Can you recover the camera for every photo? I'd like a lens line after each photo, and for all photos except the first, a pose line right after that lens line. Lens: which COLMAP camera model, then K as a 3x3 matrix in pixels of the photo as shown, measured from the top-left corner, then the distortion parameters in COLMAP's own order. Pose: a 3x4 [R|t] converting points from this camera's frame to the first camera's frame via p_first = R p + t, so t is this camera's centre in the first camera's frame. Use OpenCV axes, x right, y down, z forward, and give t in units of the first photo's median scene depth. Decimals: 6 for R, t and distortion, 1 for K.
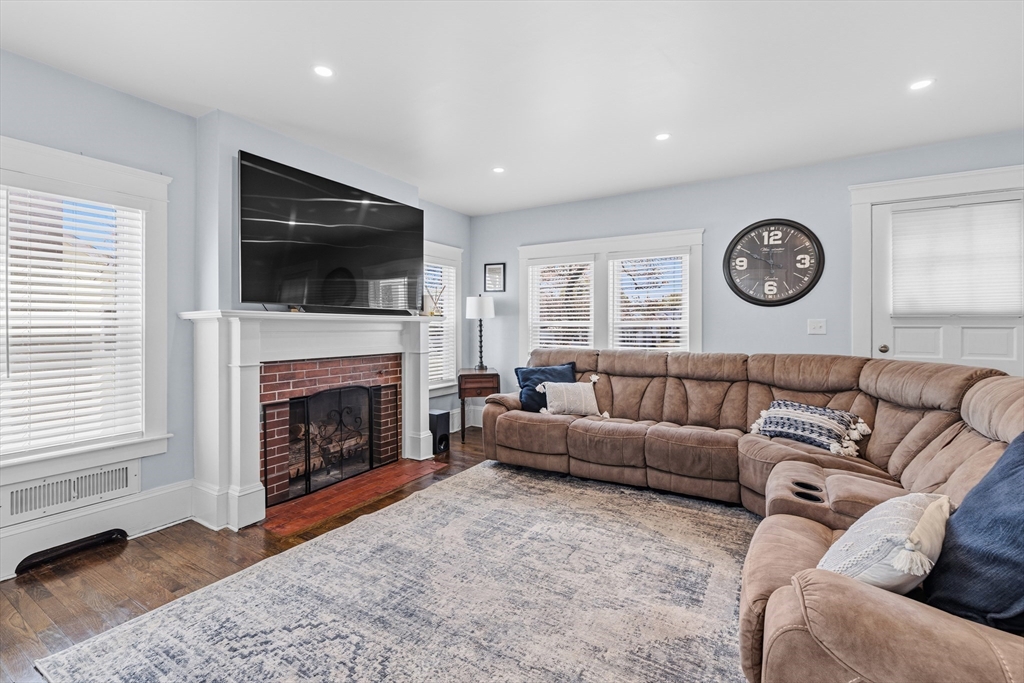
lens RADIAL K [[445.9, 0, 510.8], [0, 445.9, 328.9], [0, 0, 1]] dist [-0.002845, 0.000071]
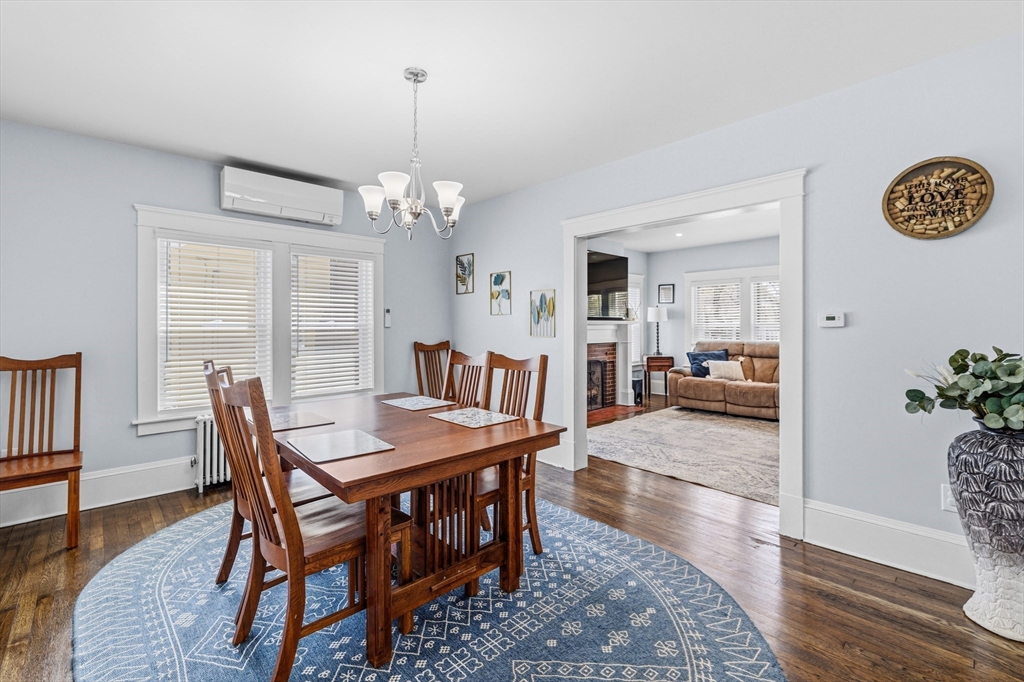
lens RADIAL K [[442.7, 0, 510.6], [0, 442.7, 327.7], [0, 0, 1]] dist [0.001081, 0.000381]
pose [[0.961260, -0.003968, -0.275613, -0.192811], [0.003438, 0.999991, -0.002403, -0.000007], [0.275621, 0.001362, 0.961266, -0.857518]]
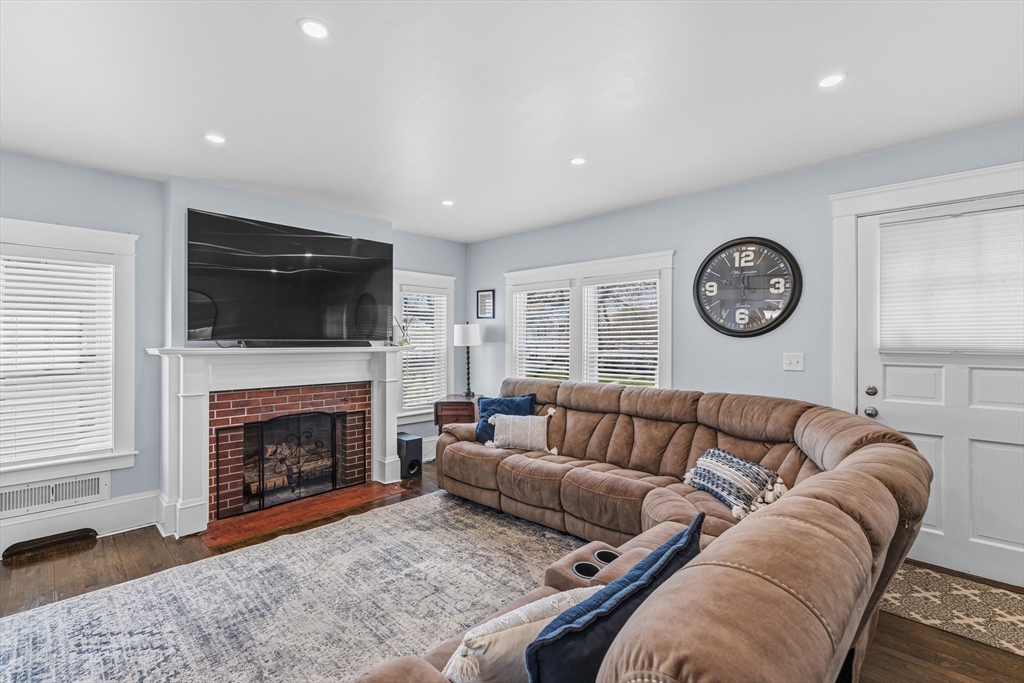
lens RADIAL K [[450.6, 0, 512.0], [0, 450.6, 341.5], [0, 0, 1]] dist [-0.001444, 0.000215]
pose [[0.975092, 0.001002, -0.221798, 0.369809], [-0.001743, 0.999994, -0.003141, -0.042504], [0.221794, 0.003449, 0.975088, 0.038913]]
